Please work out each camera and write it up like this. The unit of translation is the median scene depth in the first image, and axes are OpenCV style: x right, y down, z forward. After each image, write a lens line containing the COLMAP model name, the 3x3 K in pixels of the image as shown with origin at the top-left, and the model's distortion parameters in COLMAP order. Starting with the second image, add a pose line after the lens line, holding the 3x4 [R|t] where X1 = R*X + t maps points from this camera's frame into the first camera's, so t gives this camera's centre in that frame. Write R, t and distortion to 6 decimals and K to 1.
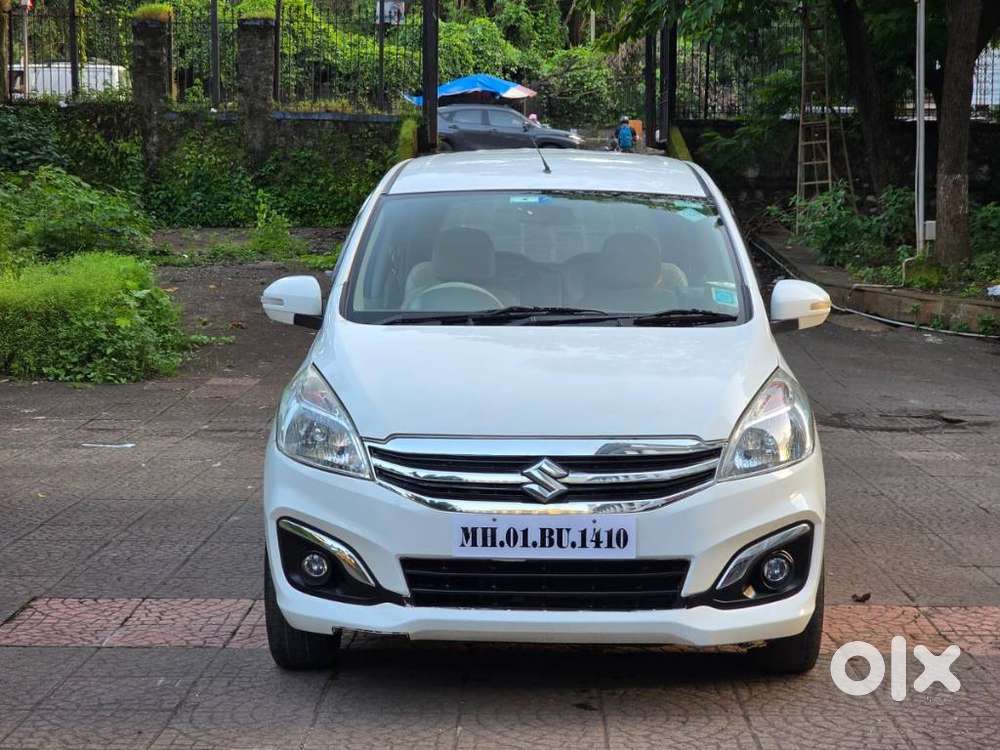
lens RADIAL K [[1877.5, 0, 500.0], [0, 1877.5, 375.0], [0, 0, 1]] dist [-0.004103, 0.381681]
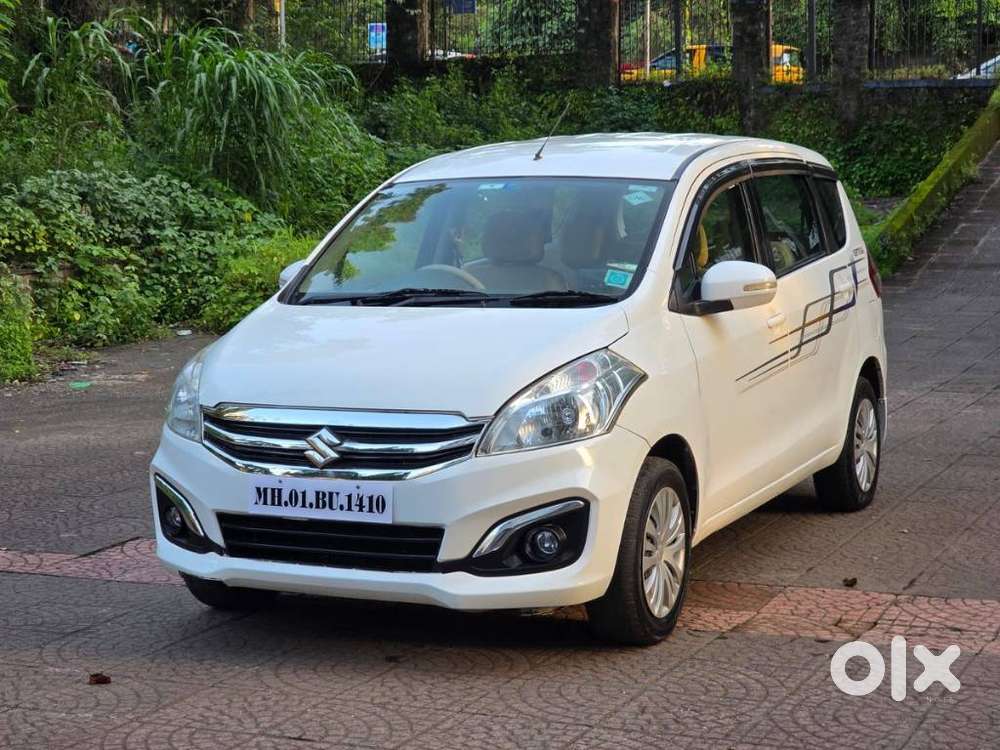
lens RADIAL K [[1877.5, 0, 500.0], [0, 1877.5, 375.0], [0, 0, 1]] dist [-0.004103, 0.381681]
pose [[0.912338, 0.021033, -0.408896, 0.542093], [-0.013829, 0.999693, 0.020568, -0.010198], [0.409203, -0.013110, 0.912349, 0.037995]]
